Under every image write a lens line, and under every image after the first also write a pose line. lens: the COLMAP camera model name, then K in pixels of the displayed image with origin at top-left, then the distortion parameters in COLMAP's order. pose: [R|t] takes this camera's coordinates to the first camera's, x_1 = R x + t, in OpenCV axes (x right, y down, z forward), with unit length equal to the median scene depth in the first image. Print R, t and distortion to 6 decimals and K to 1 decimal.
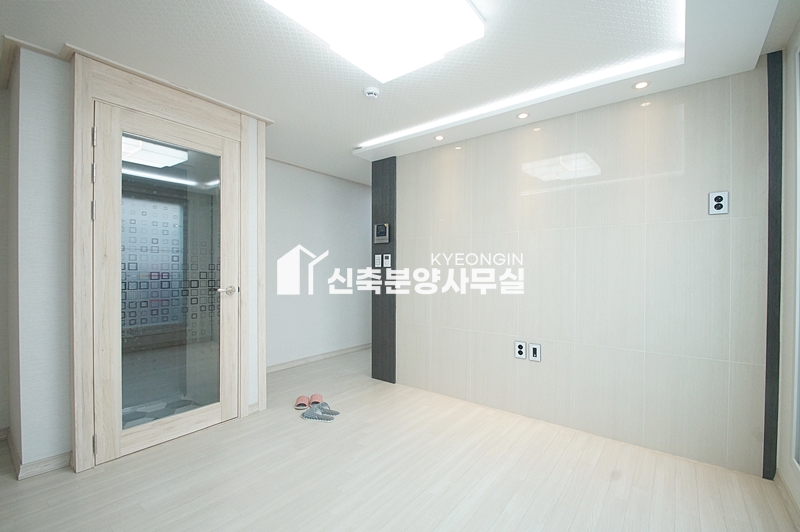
lens RADIAL K [[355.5, 0, 397.7], [0, 355.5, 269.9], [0, 0, 1]] dist [0.000845, -0.000602]
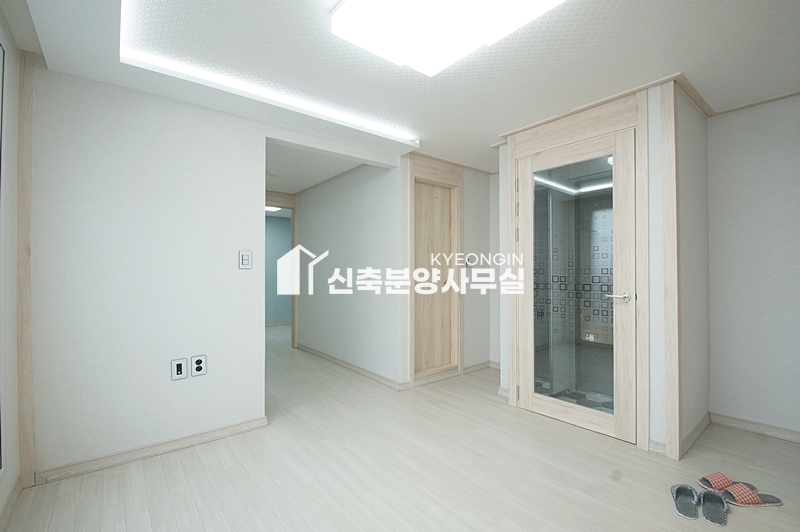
lens RADIAL K [[355.5, 0, 397.7], [0, 355.5, 269.9], [0, 0, 1]] dist [0.000845, -0.000602]
pose [[-0.217519, -0.007771, -0.976025, 0.563036], [0.000447, 0.999967, -0.008061, -0.004568], [0.976056, -0.002190, -0.217508, 0.671605]]
